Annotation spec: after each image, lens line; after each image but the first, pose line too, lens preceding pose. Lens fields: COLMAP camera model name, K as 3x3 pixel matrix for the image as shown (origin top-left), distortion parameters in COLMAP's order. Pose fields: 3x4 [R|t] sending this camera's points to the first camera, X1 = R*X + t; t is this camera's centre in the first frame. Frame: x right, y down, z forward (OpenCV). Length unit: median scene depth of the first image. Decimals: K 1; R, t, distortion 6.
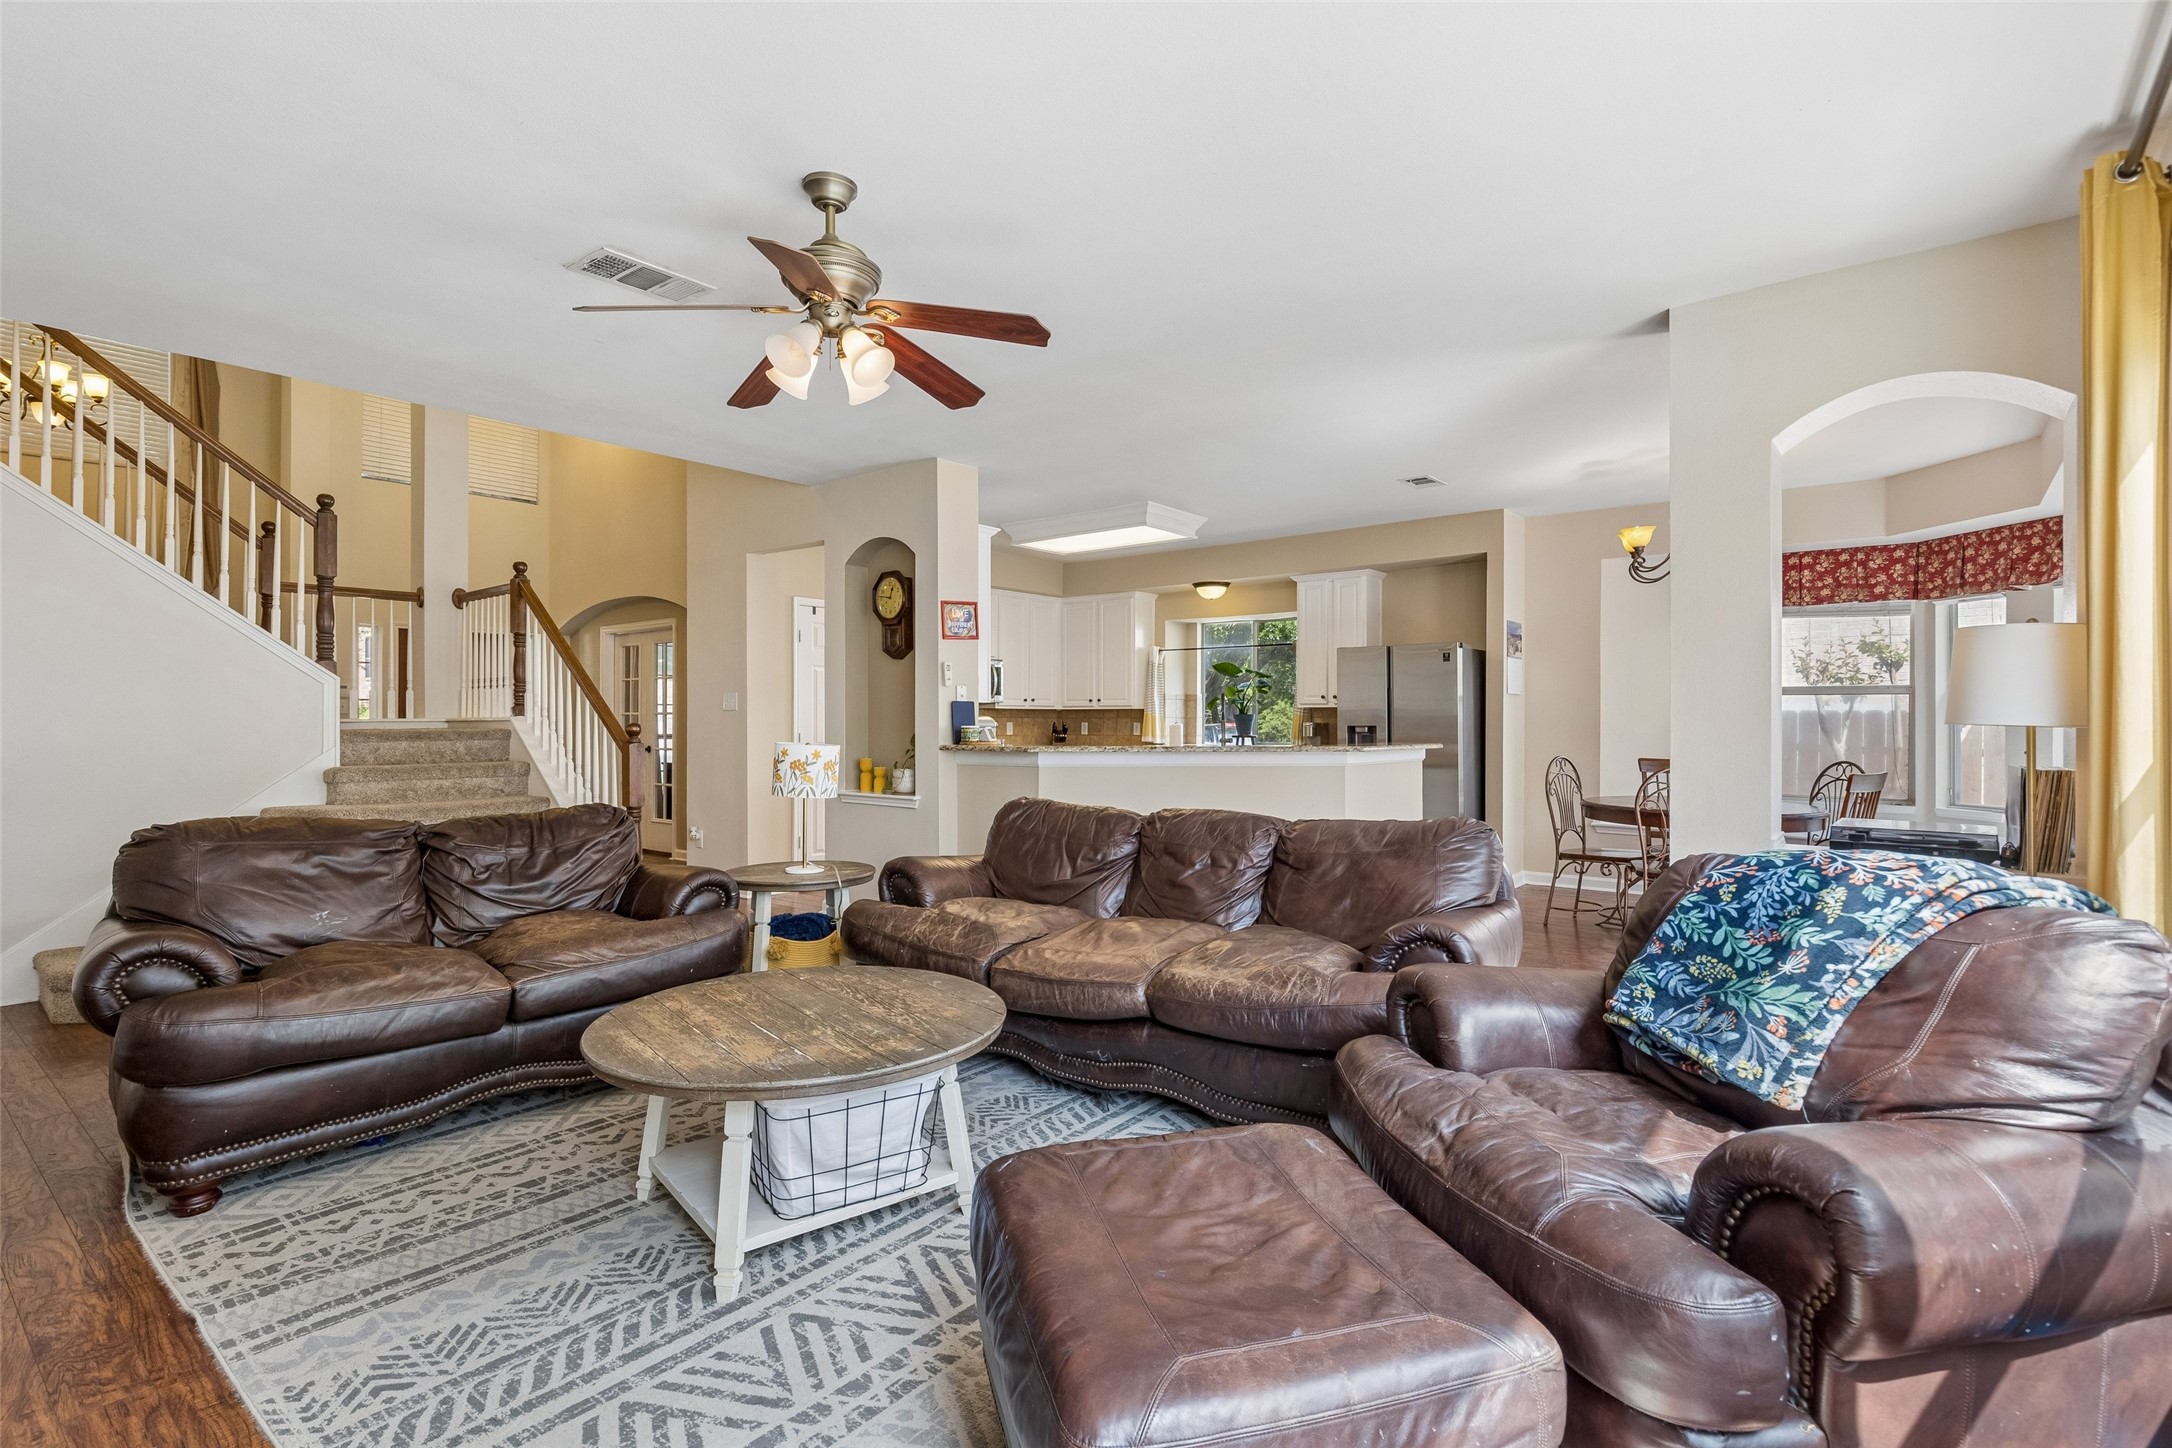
lens RADIAL K [[1031.9, 0, 1086.0], [0, 1031.9, 724.0], [0, 0, 1]] dist [0.000871, 0.000228]
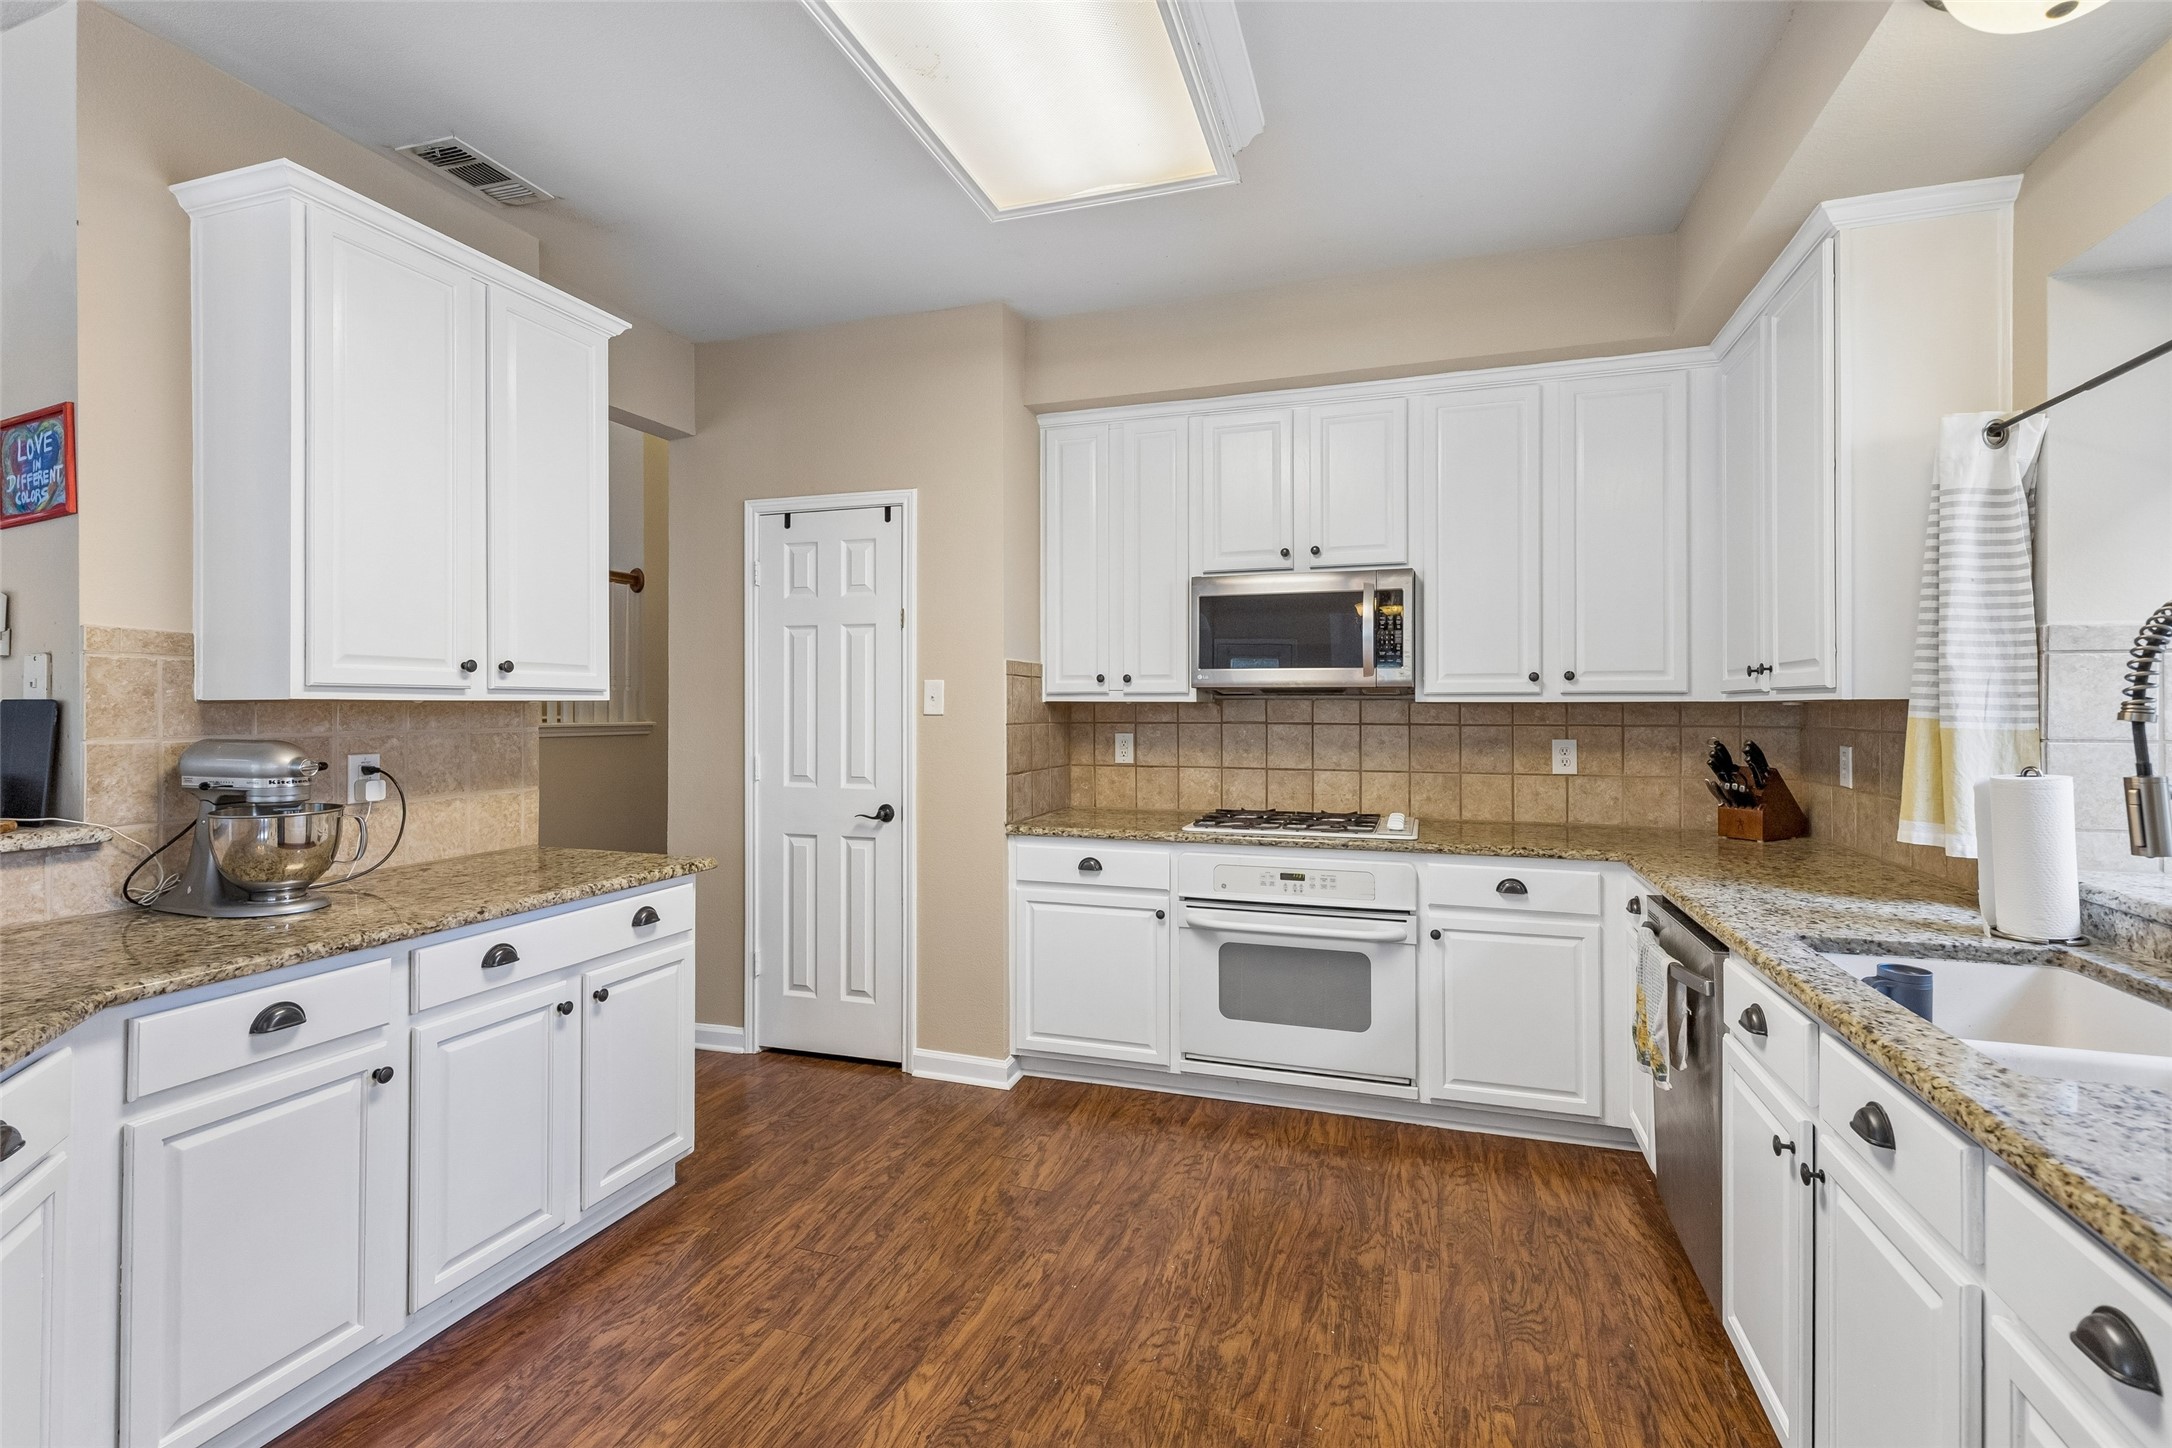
lens RADIAL K [[970.5, 0, 1091.0], [0, 970.5, 725.2], [0, 0, 1]] dist [0.002726, -0.000052]
pose [[0.353958, 0.020779, -0.935031, 0.280212], [-0.012892, 0.999767, 0.017337, -0.014587], [0.935173, 0.005917, 0.354143, 1.095617]]
